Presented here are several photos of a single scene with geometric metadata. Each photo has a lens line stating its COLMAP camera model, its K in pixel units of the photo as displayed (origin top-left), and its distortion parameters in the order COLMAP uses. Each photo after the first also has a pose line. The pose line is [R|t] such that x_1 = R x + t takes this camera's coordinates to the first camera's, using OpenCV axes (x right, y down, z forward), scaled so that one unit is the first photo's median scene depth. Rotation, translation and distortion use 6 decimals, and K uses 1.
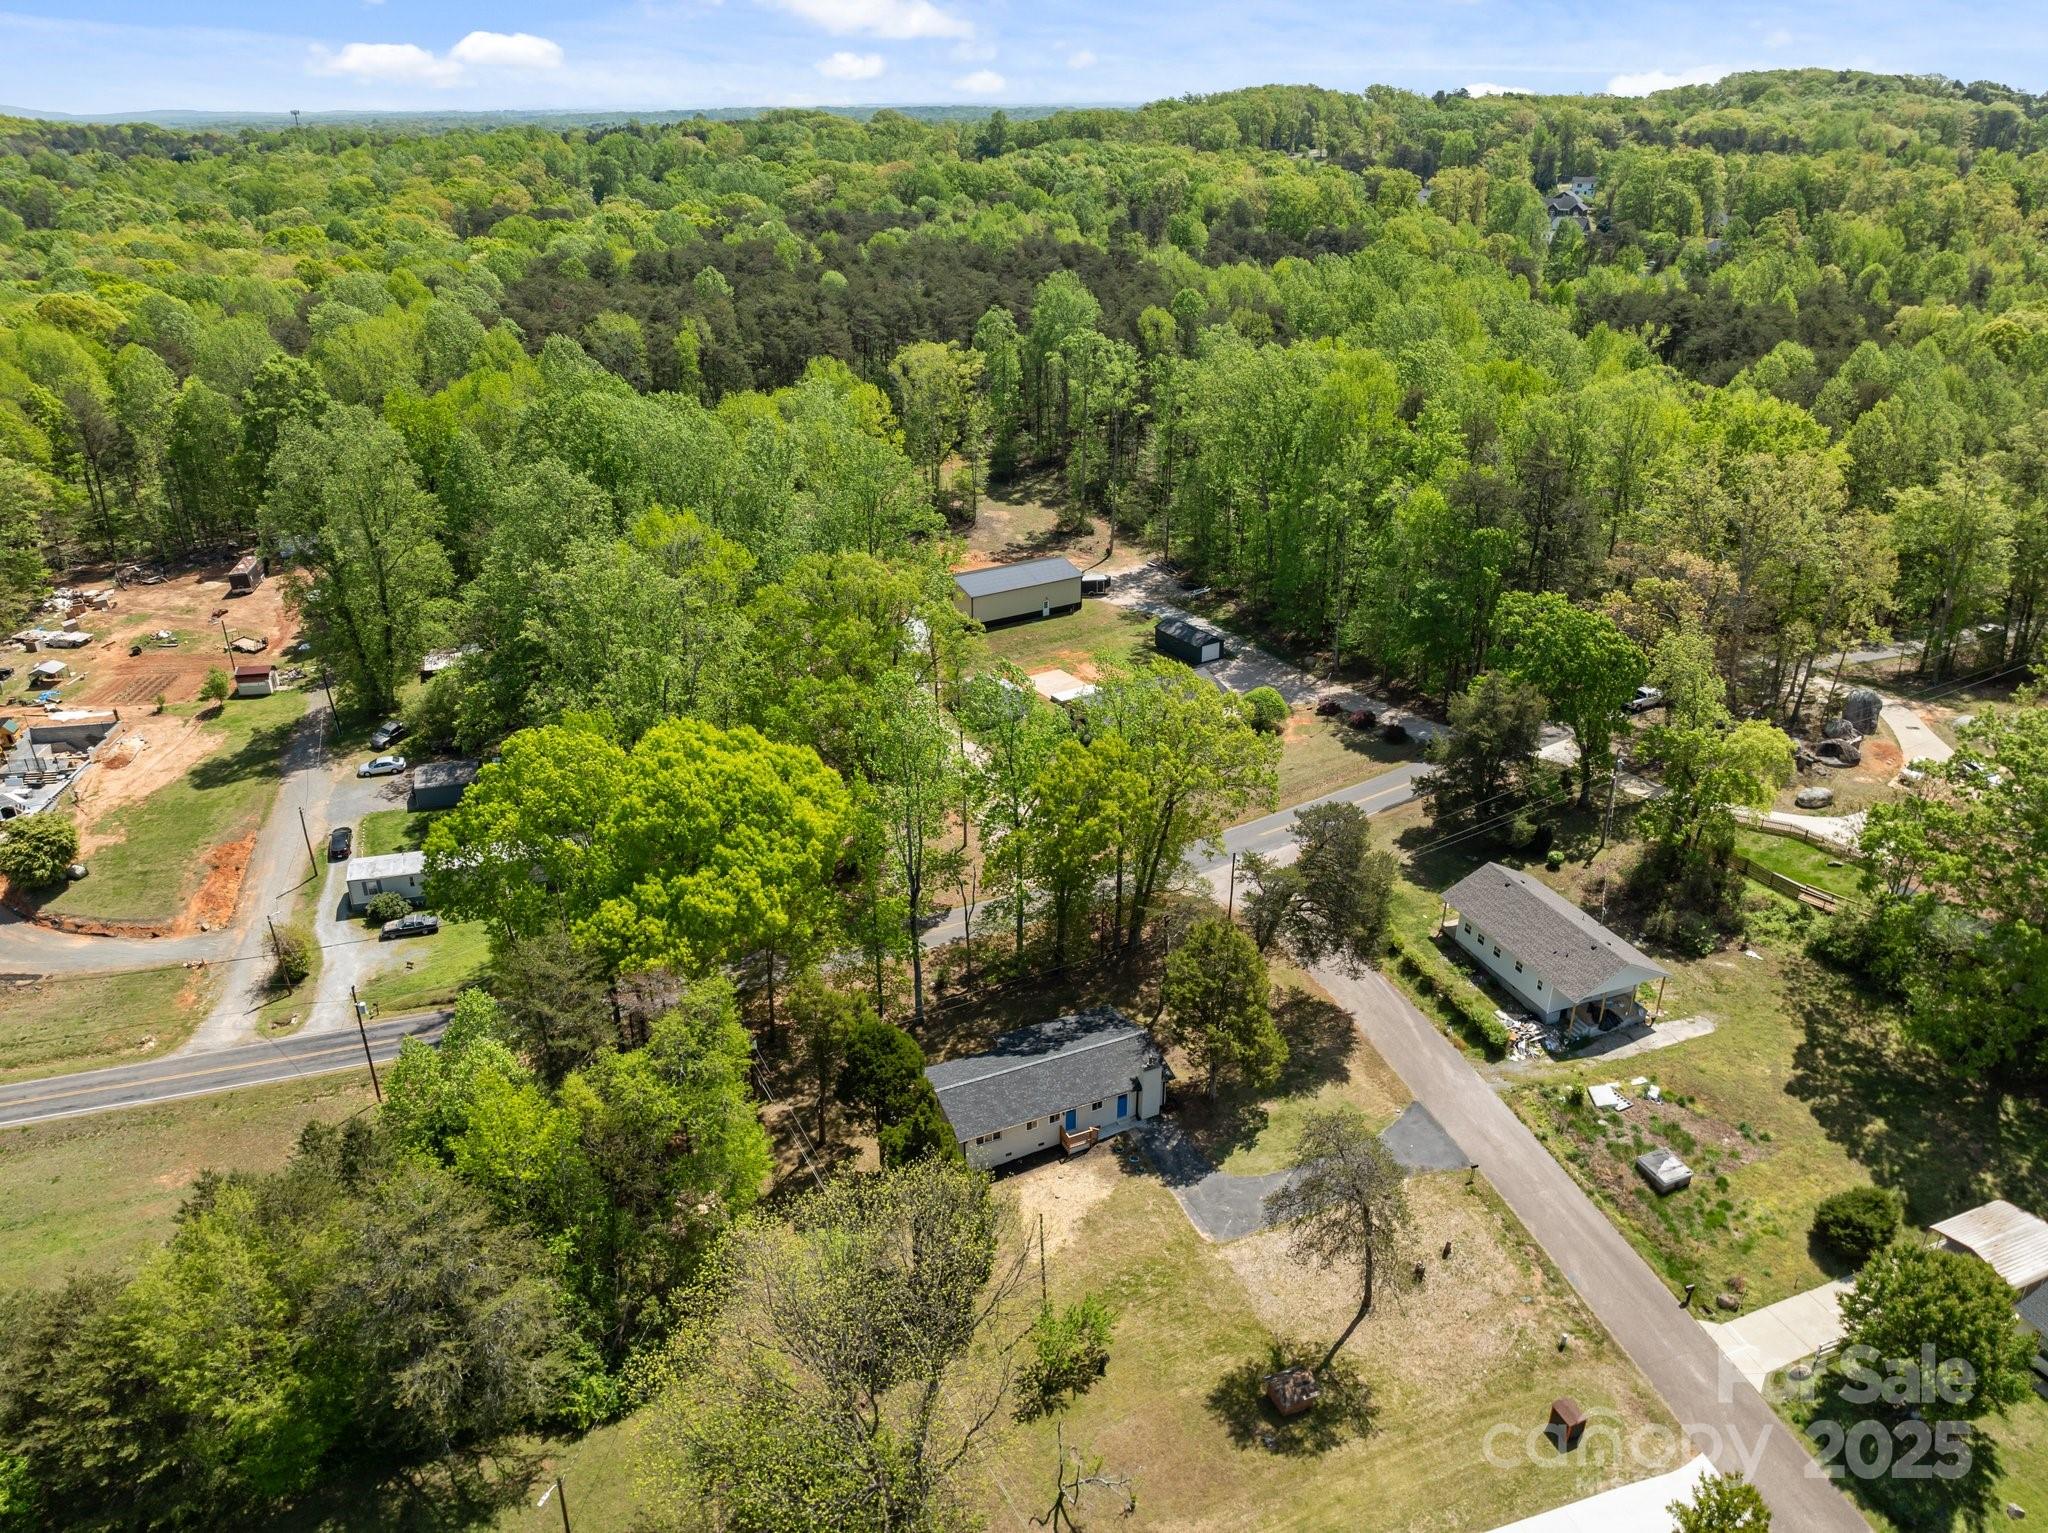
lens RADIAL K [[1434.7, 0, 1024.0], [0, 1434.7, 766.5], [0, 0, 1]] dist [-0.049348, 0.022576]
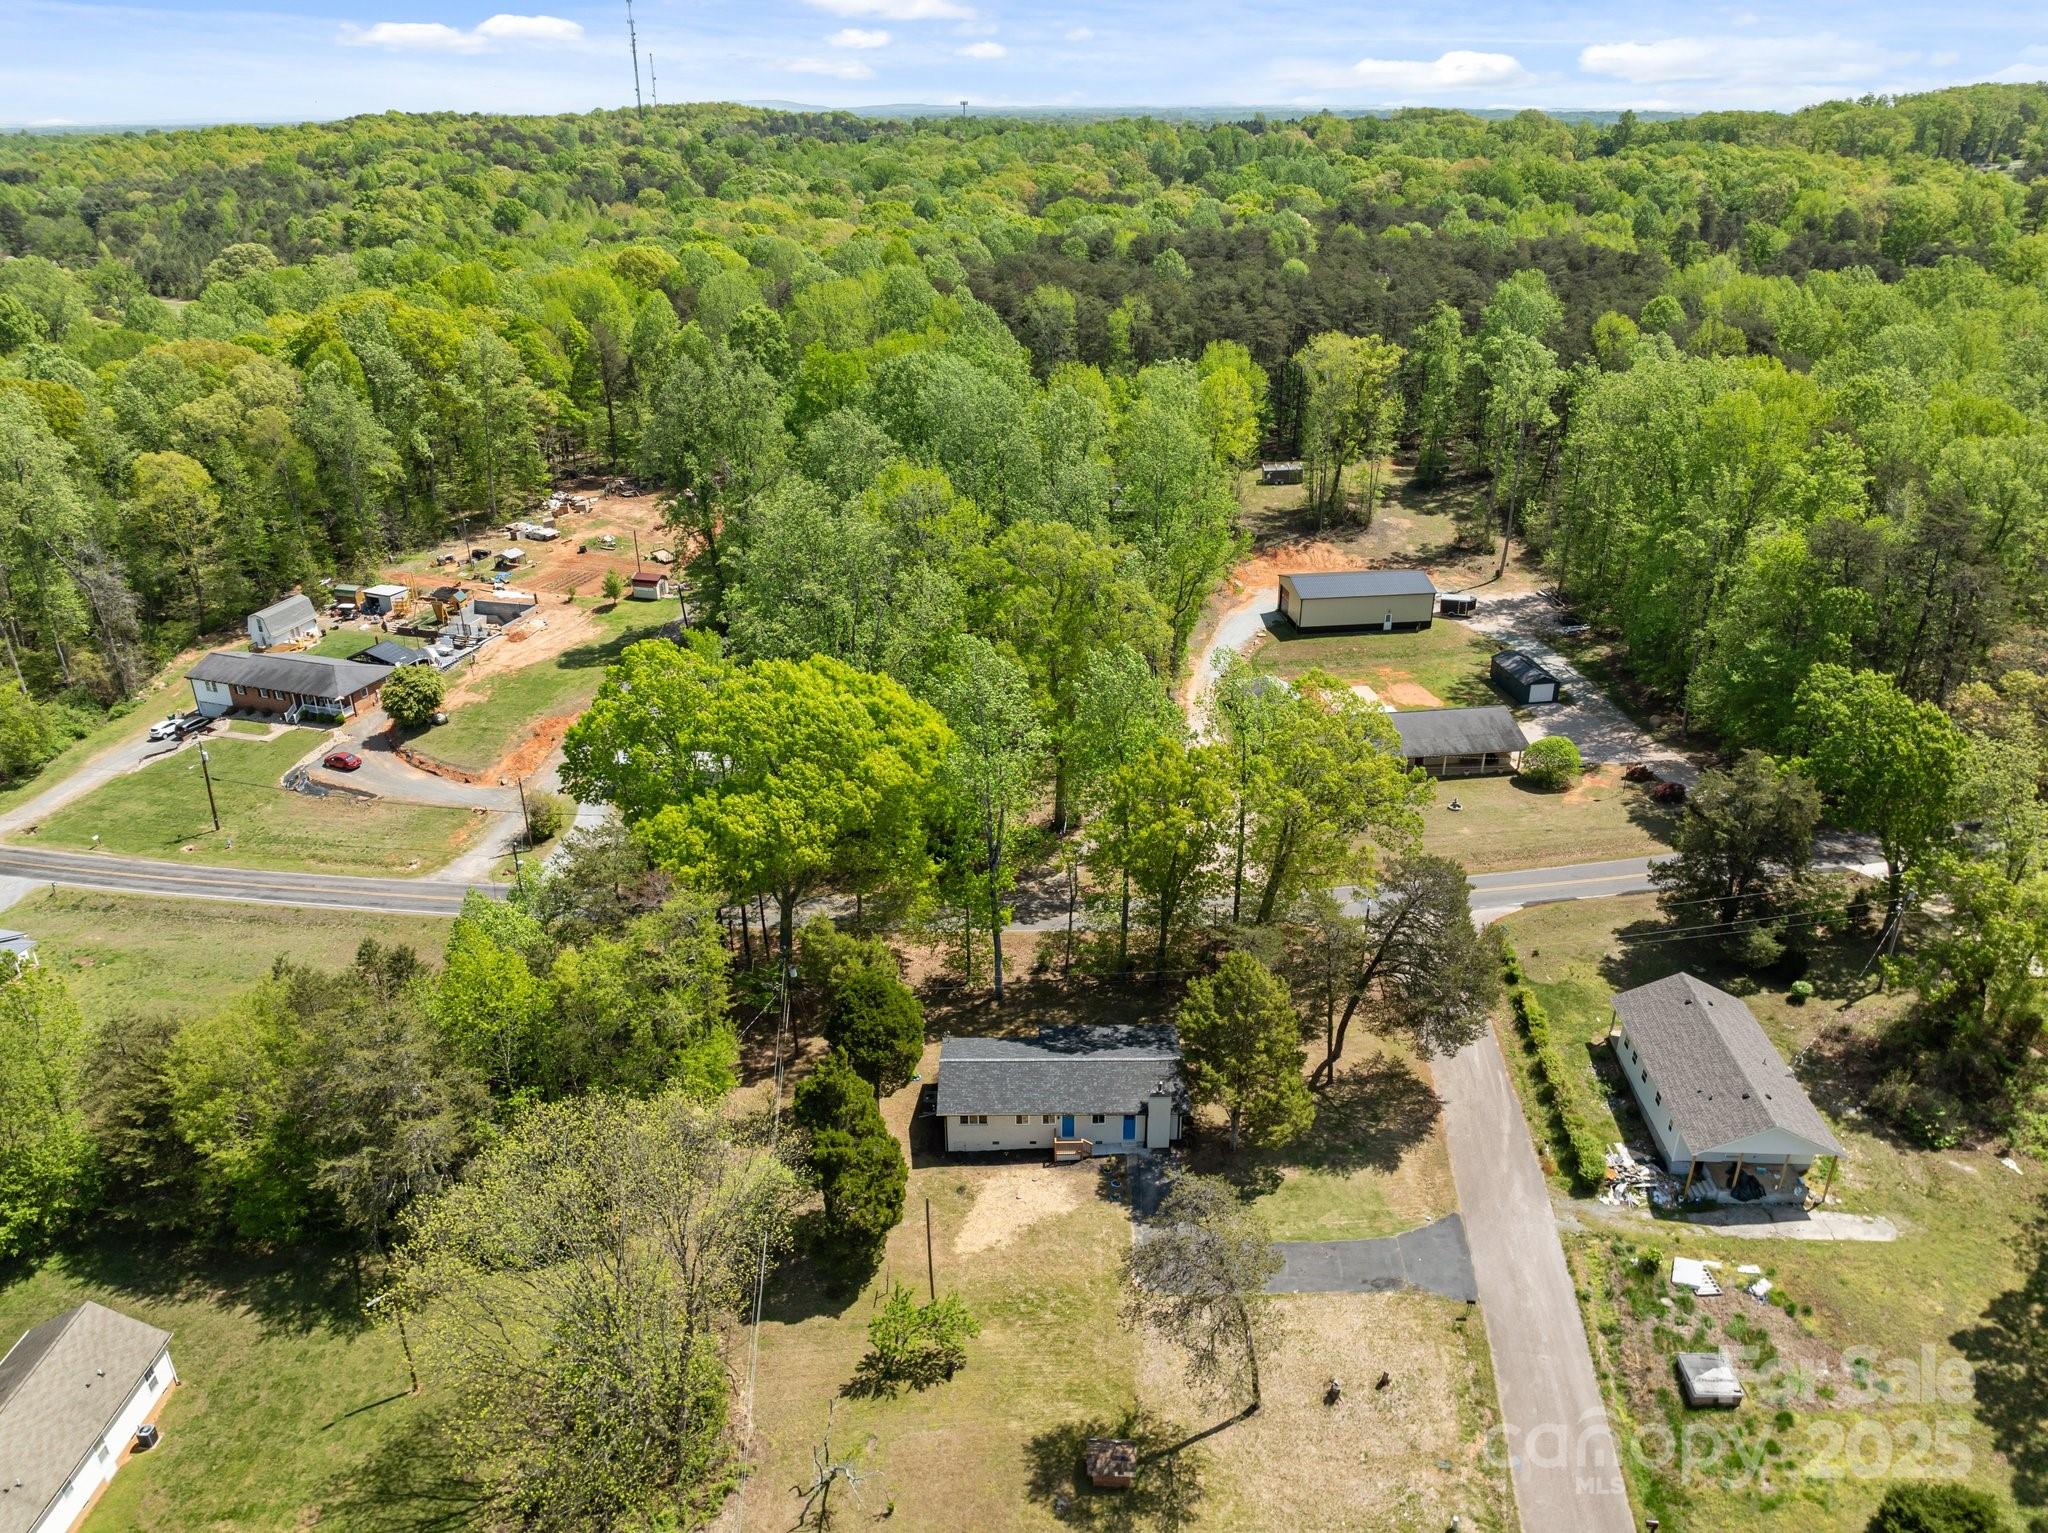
lens RADIAL K [[1434.7, 0, 1024.0], [0, 1434.7, 766.5], [0, 0, 1]] dist [-0.049348, 0.022576]
pose [[0.911380, 0.172771, -0.373547, 0.240475], [-0.172777, 0.984383, 0.033750, -0.011874], [0.373544, 0.033781, 0.926997, 0.073903]]
